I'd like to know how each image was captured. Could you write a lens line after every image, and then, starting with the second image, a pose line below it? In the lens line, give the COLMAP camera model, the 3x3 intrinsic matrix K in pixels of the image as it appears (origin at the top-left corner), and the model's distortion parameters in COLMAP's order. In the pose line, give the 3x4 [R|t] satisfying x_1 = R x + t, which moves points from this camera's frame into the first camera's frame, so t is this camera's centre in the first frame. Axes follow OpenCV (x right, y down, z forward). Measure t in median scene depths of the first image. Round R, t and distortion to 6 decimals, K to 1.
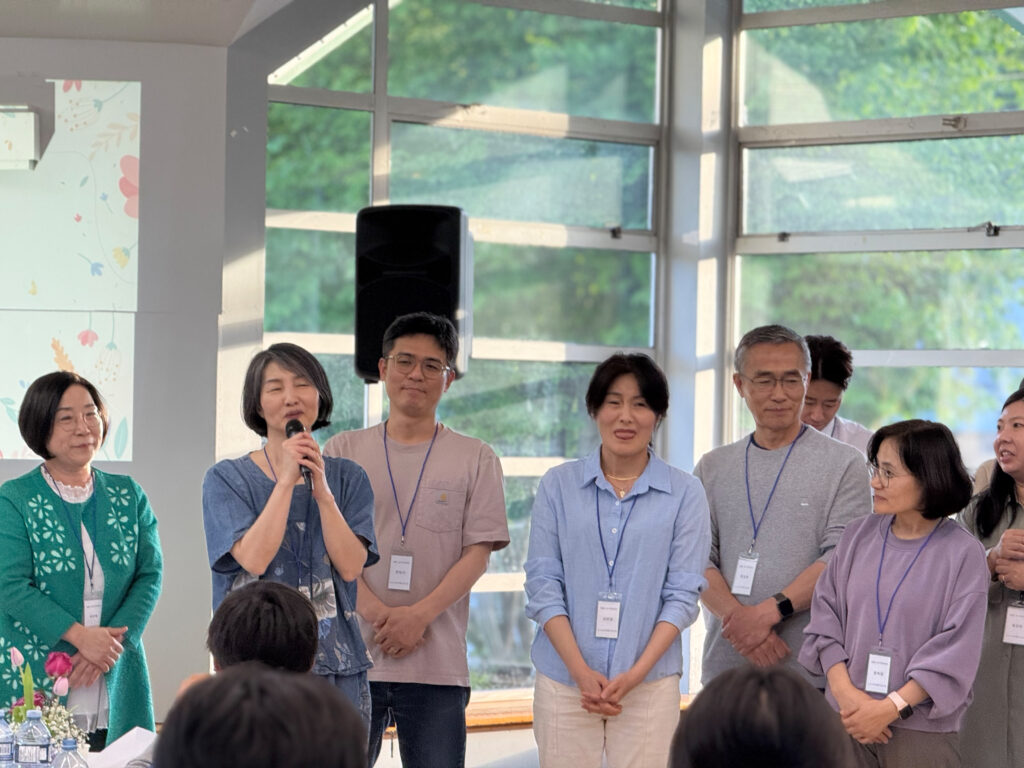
lens RADIAL K [[3560.1, 0, 502.1], [0, 3560.1, 395.2], [0, 0, 1]] dist [0.223852, 0.000000]
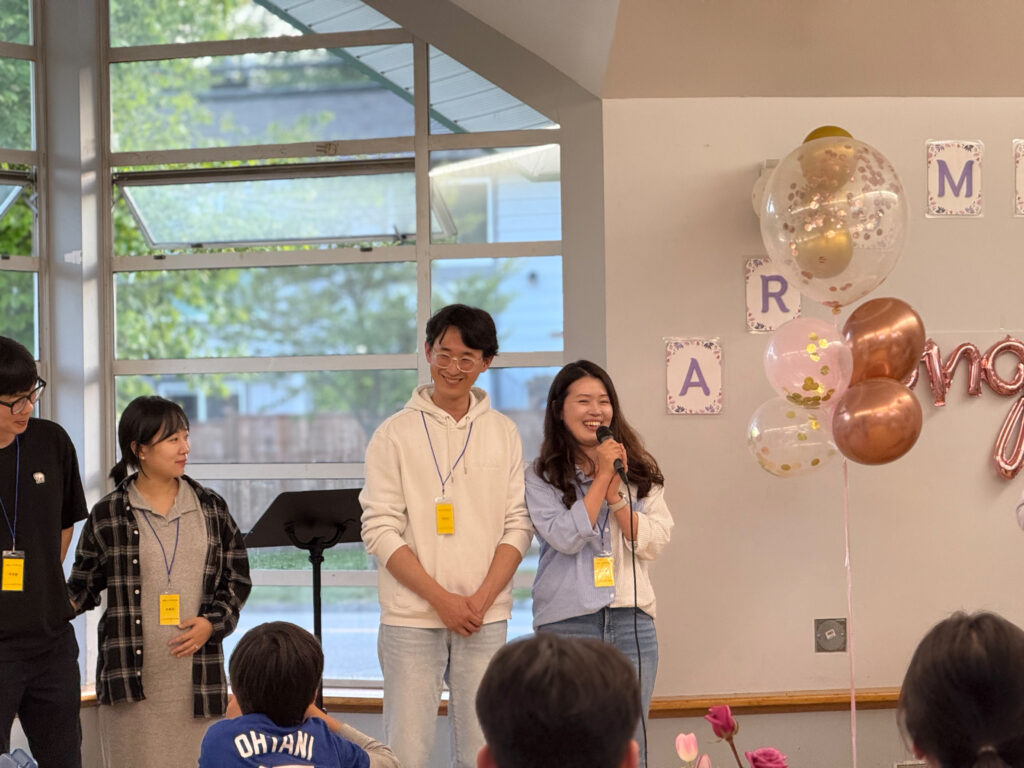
lens RADIAL K [[3560.1, 0, 511.3], [0, 3560.1, 380.5], [0, 0, 1]] dist [0.223852, 0.000000]
pose [[0.956338, -0.032714, 0.290427, -0.153502], [0.033787, 0.999428, 0.001318, -0.004838], [-0.290304, 0.008552, 0.956896, -0.073843]]
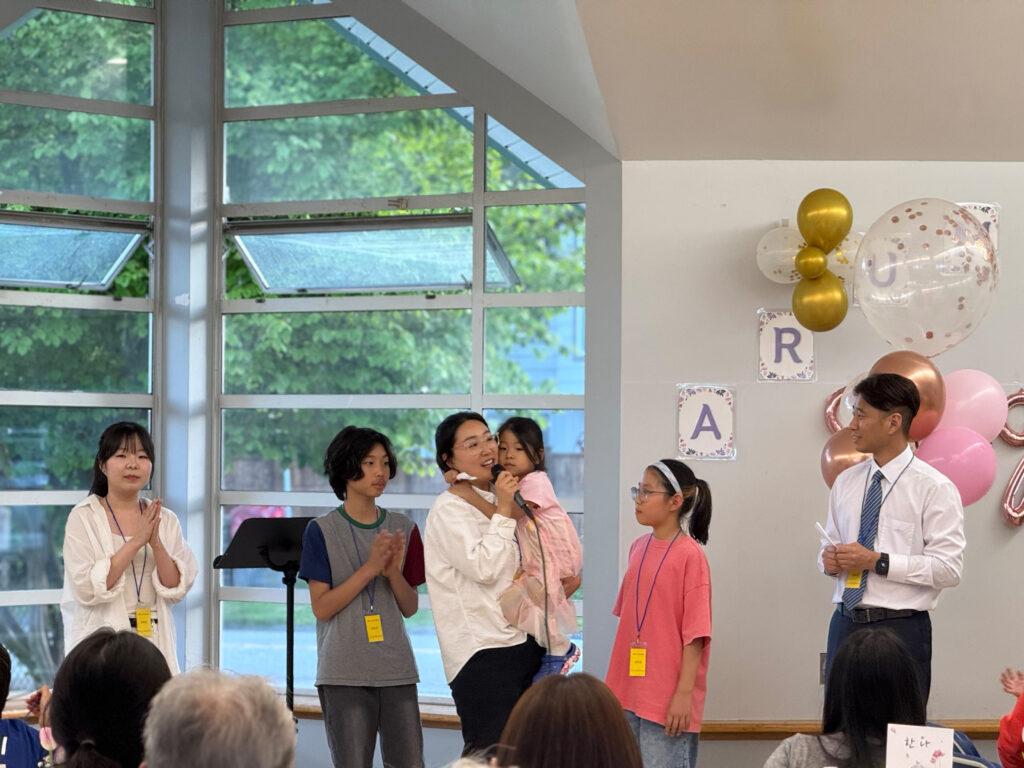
lens RADIAL K [[3560.1, 0, 509.2], [0, 3560.1, 385.1], [0, 0, 1]] dist [0.223852, 0.000000]
pose [[0.993127, -0.010524, 0.116565, 0.025970], [0.011823, 0.999875, -0.010458, -0.003058], [-0.116440, 0.011765, 0.993128, -0.200551]]
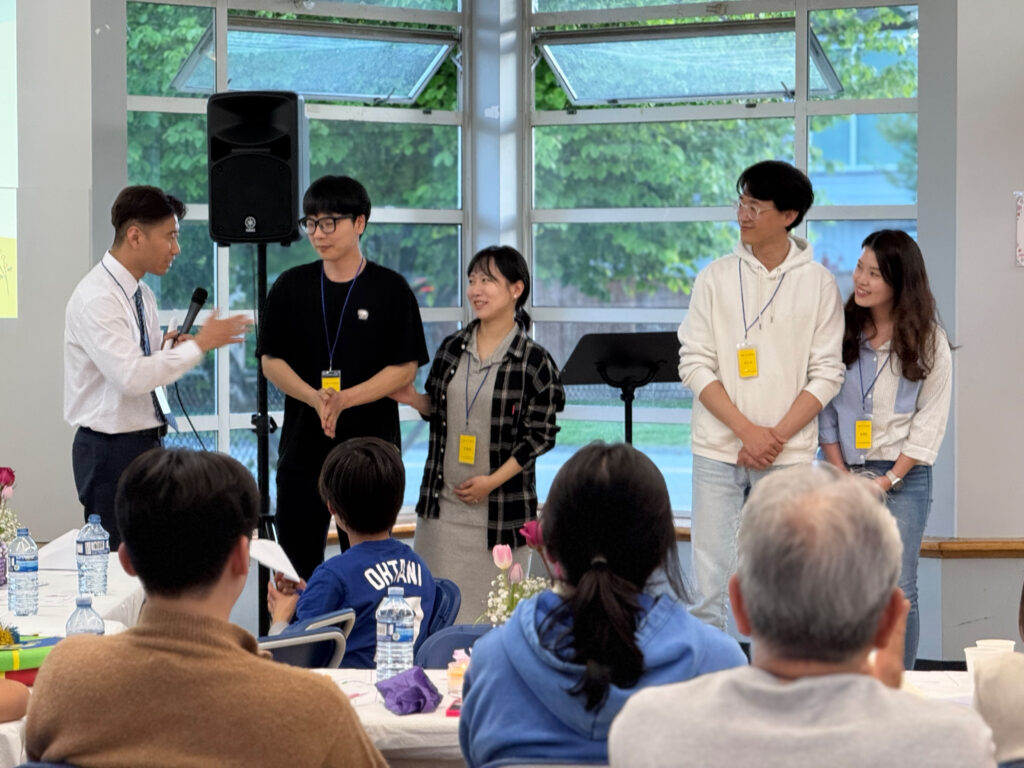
lens RADIAL K [[3560.1, 0, 510.0], [0, 3560.1, 386.5], [0, 0, 1]] dist [0.223852, 0.000000]
pose [[0.997893, -0.023125, 0.060627, -0.014755], [0.020744, 0.999000, 0.039612, -0.001576], [-0.061483, -0.038271, 0.997374, -0.168428]]
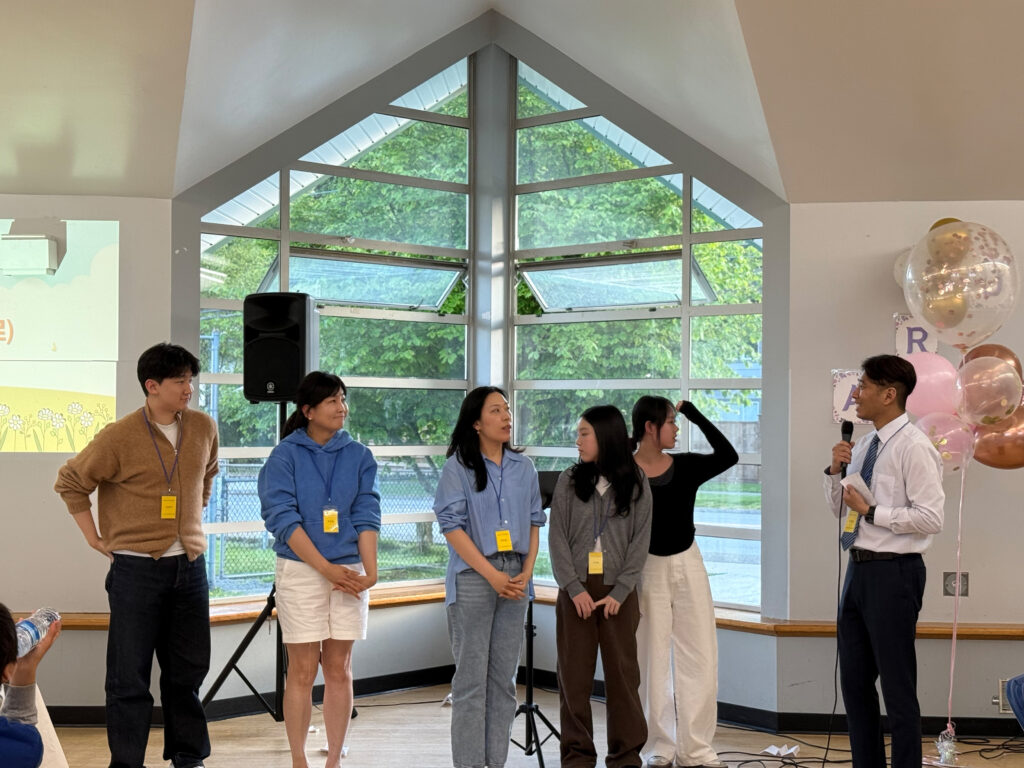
lens RADIAL K [[1608.8, 0, 523.8], [0, 1608.8, 383.7], [0, 0, 1]] dist [0.154630, 0.000000]
pose [[0.999714, -0.012136, -0.020628, 0.099031], [0.011850, 0.999833, -0.013934, -0.000372], [0.020794, 0.013685, 0.999690, 0.258576]]
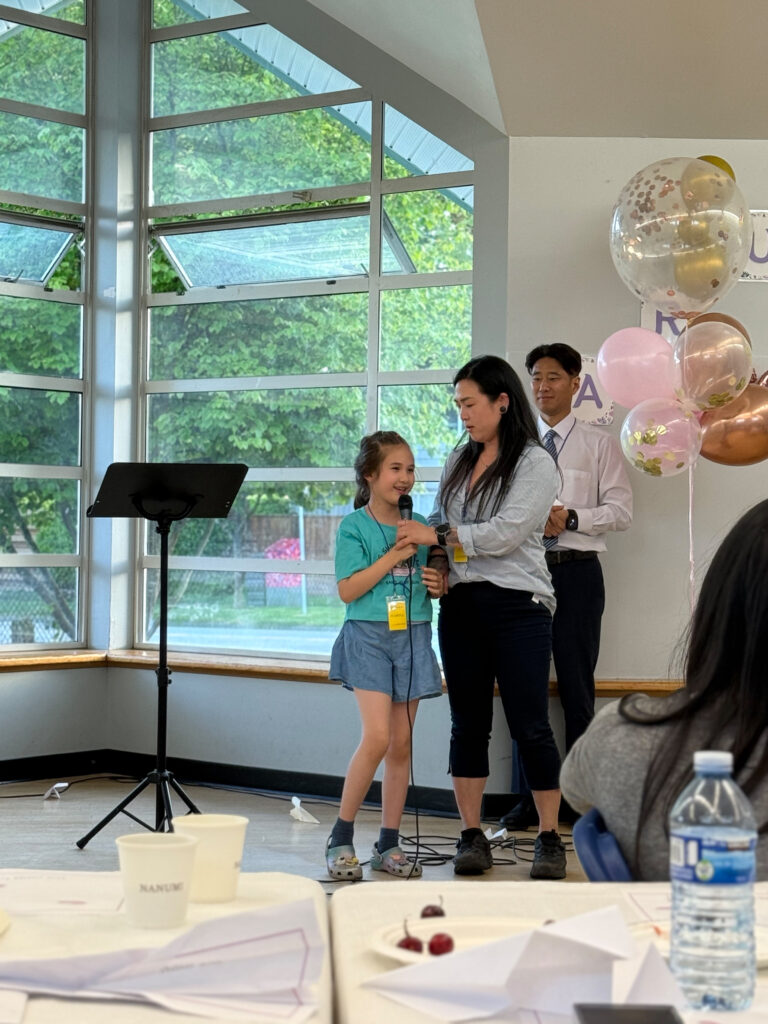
lens RADIAL K [[2194.2, 0, 395.0], [0, 2194.2, 515.9], [0, 0, 1]] dist [0.140391, 0.000000]
pose [[0.996498, -0.003829, 0.083530, 0.101591], [0.003772, 0.999993, 0.000843, 0.040866], [-0.083533, -0.000525, 0.996505, 0.233398]]
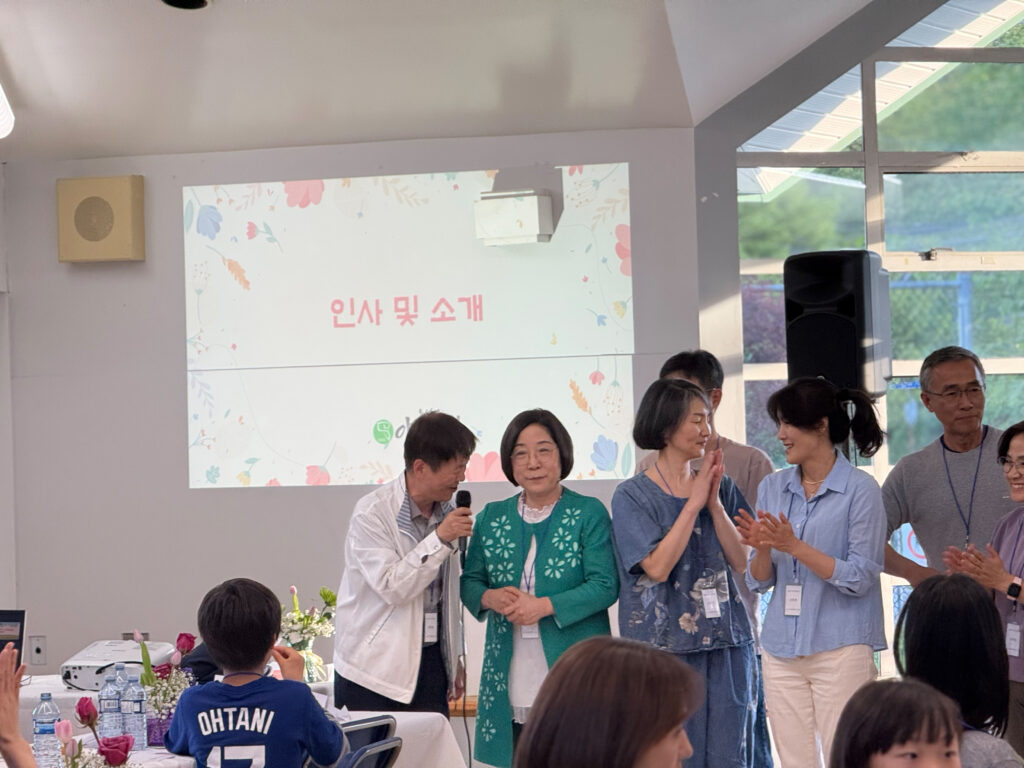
lens RADIAL K [[3560.1, 0, 502.6], [0, 3560.1, 391.6], [0, 0, 1]] dist [0.223852, 0.000000]
pose [[0.918325, -0.050275, -0.392621, 0.325598], [0.048527, 0.998718, -0.014384, 0.004279], [0.392841, -0.005844, 0.919588, -0.116277]]
